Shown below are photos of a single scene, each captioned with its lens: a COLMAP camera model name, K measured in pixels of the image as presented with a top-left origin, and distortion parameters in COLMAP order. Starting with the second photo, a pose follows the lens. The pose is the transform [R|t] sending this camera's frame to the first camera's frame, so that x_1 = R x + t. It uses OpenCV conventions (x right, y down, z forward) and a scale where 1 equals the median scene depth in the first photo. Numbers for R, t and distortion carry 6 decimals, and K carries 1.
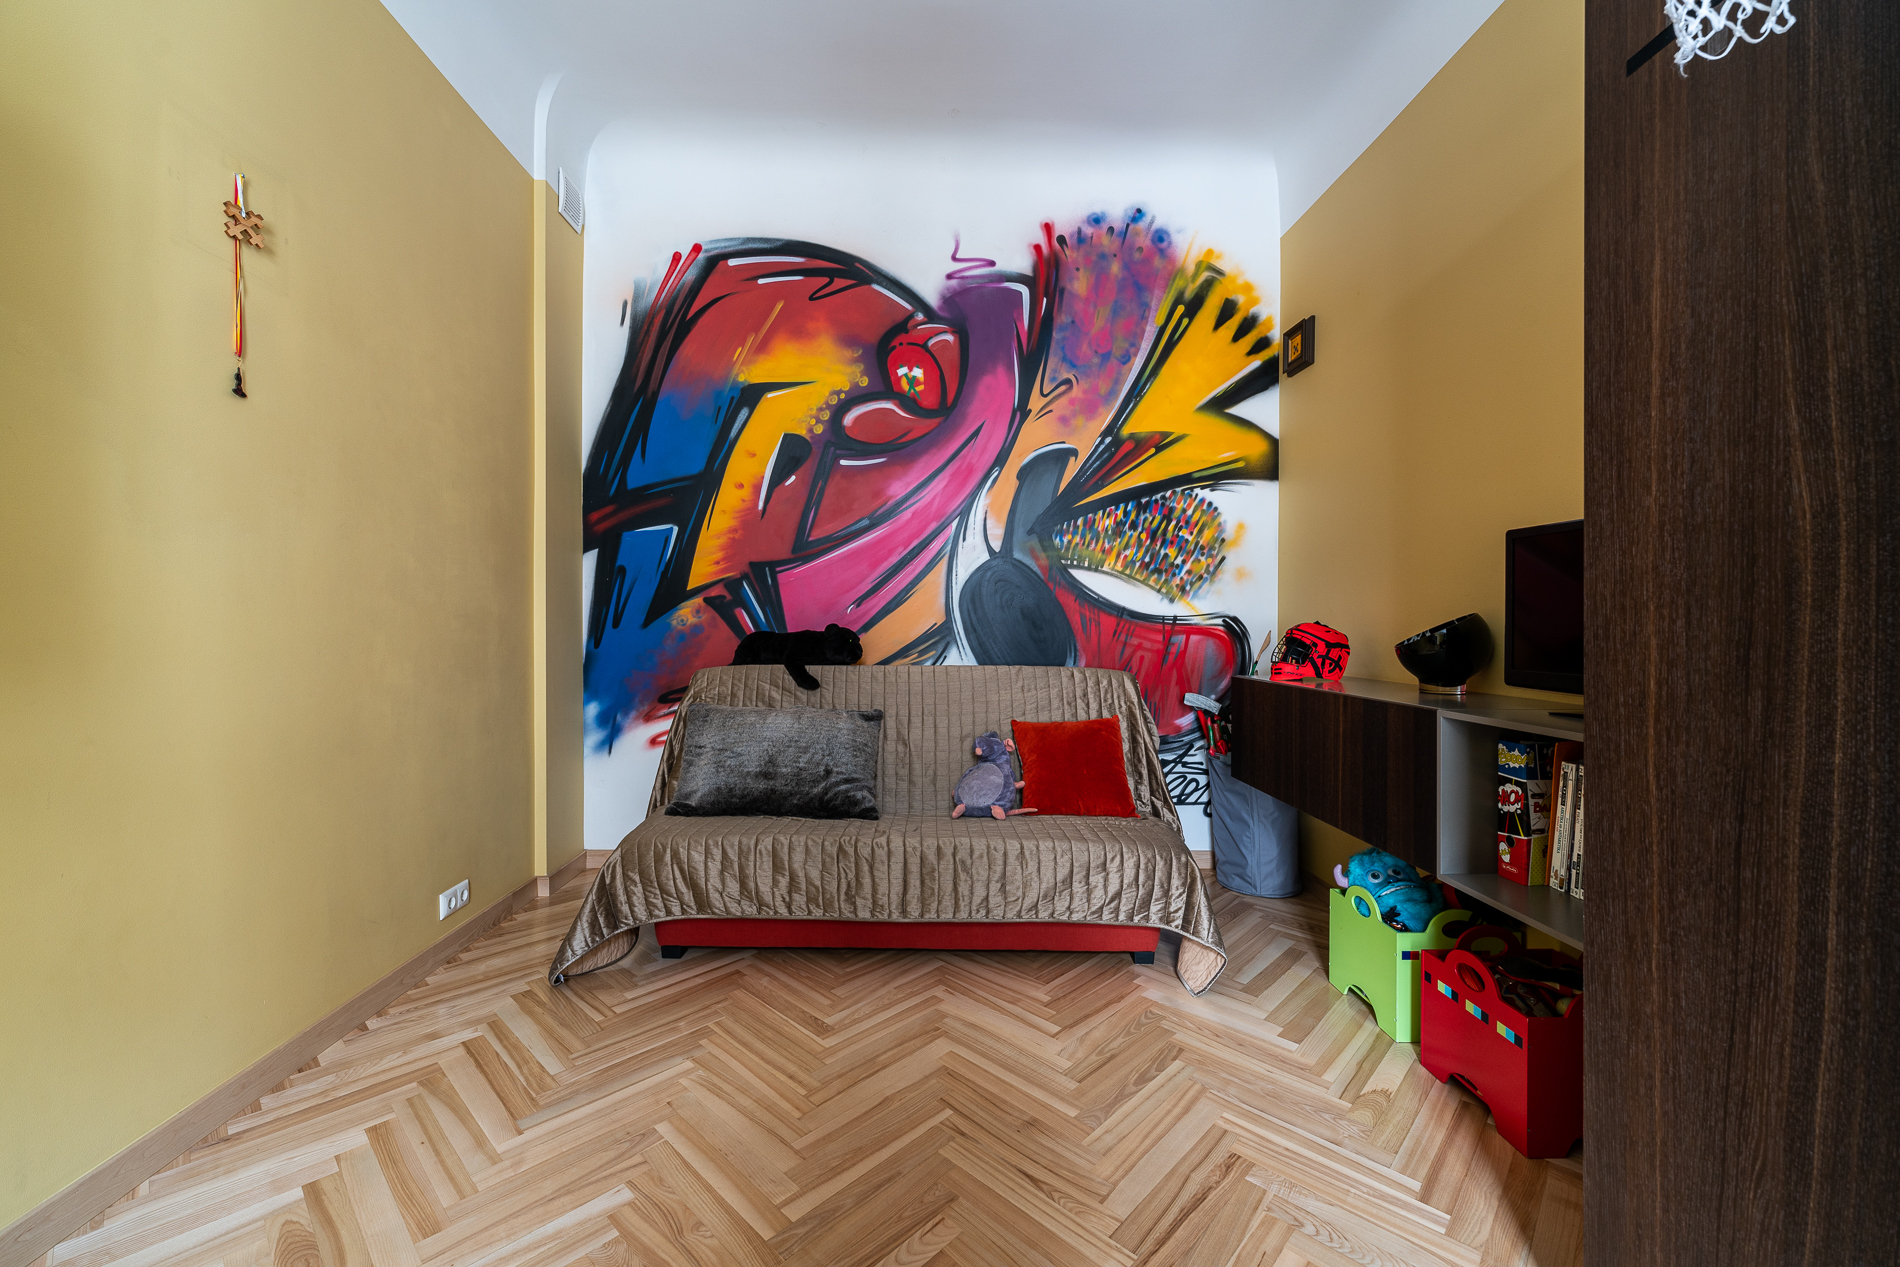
lens RADIAL K [[809.5, 0, 945.1], [0, 809.5, 638.5], [0, 0, 1]] dist [-0.000226, -0.000451]
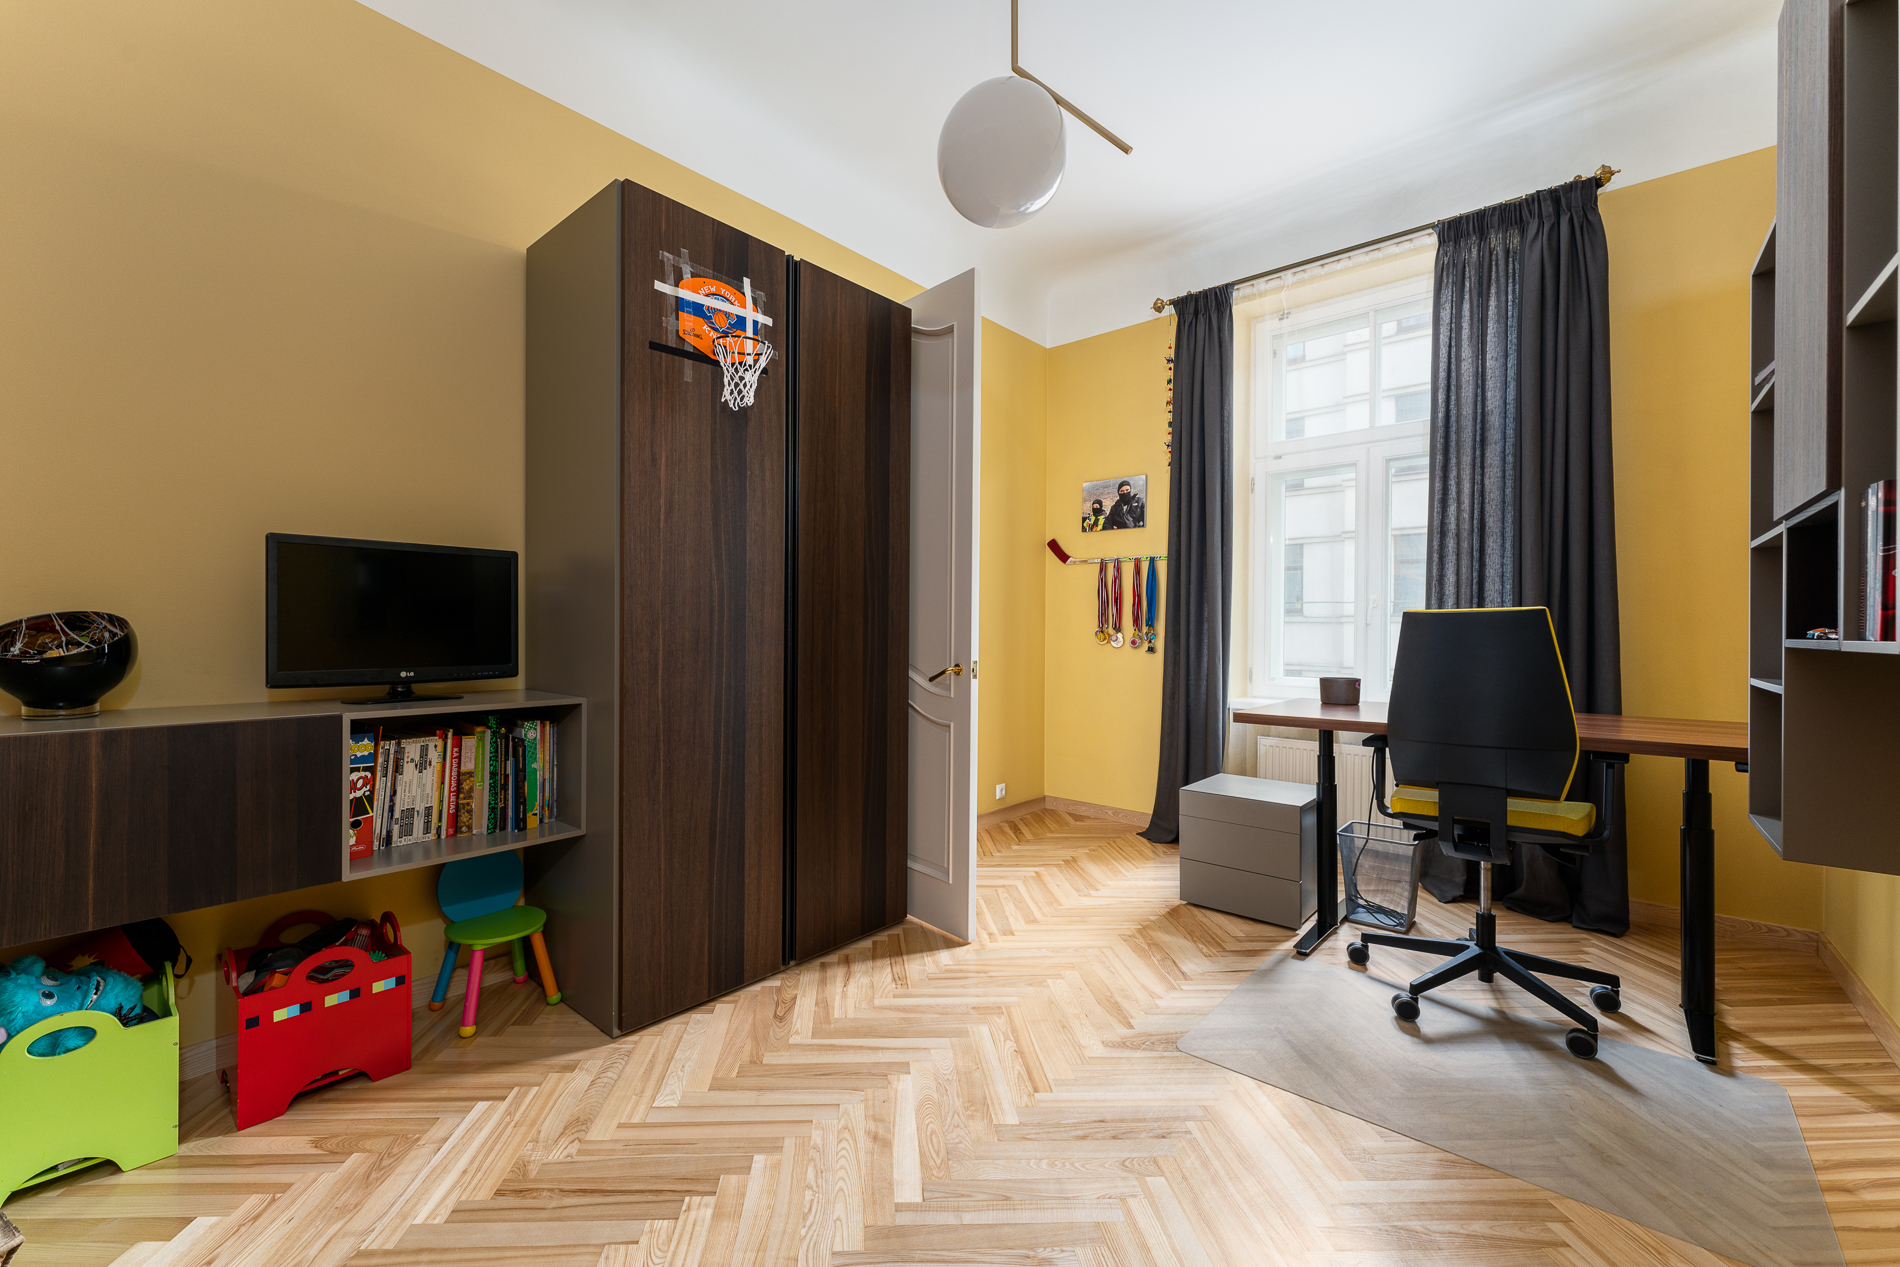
lens RADIAL K [[809.5, 0, 945.1], [0, 809.5, 638.5], [0, 0, 1]] dist [-0.000226, -0.000451]
pose [[-0.771224, -0.000711, 0.636564, -0.628703], [0.009776, 0.999868, 0.012960, -0.009473], [-0.636489, 0.016218, -0.771115, 1.340240]]
